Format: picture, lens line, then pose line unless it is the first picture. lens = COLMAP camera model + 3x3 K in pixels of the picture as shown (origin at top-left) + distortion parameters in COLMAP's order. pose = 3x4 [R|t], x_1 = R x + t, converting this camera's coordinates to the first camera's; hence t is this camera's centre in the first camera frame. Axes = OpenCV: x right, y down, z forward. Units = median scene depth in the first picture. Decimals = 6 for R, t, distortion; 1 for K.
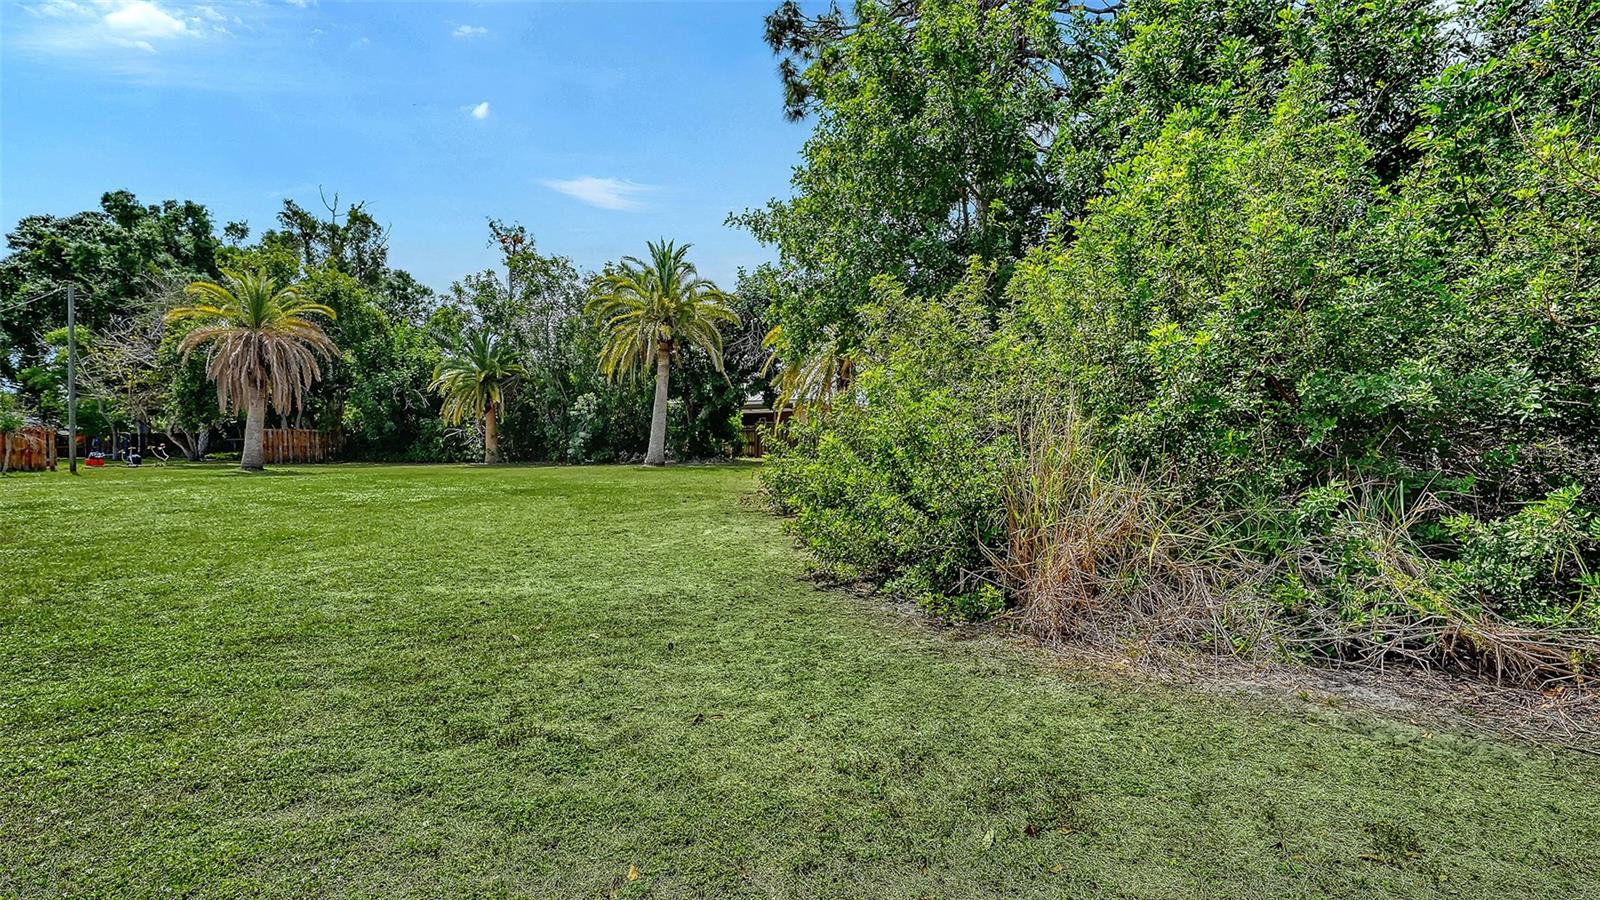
lens RADIAL K [[784.7, 0, 800.1], [0, 784.7, 439.8], [0, 0, 1]] dist [0.002509, 0.000317]
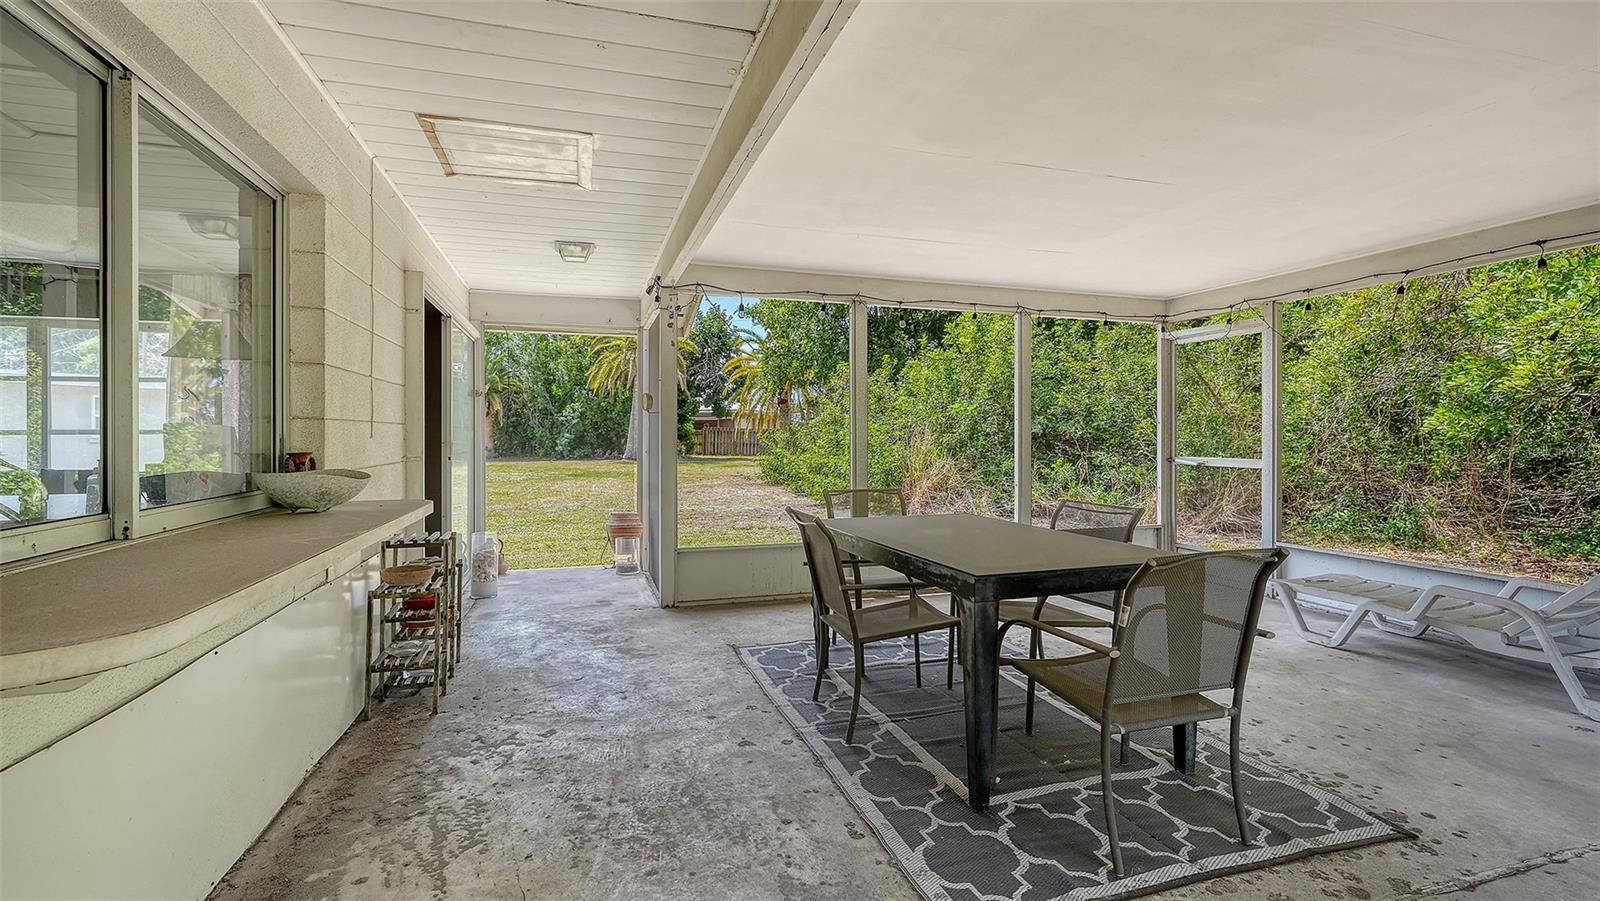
lens RADIAL K [[730.0, 0, 799.1], [0, 730.0, 439.8], [0, 0, 1]] dist [0.000260, 0.000012]
pose [[0.990865, 0.008976, 0.134561, -0.070503], [-0.008761, 0.999959, -0.002192, -0.000561], [-0.134576, 0.000993, 0.990903, -0.237223]]
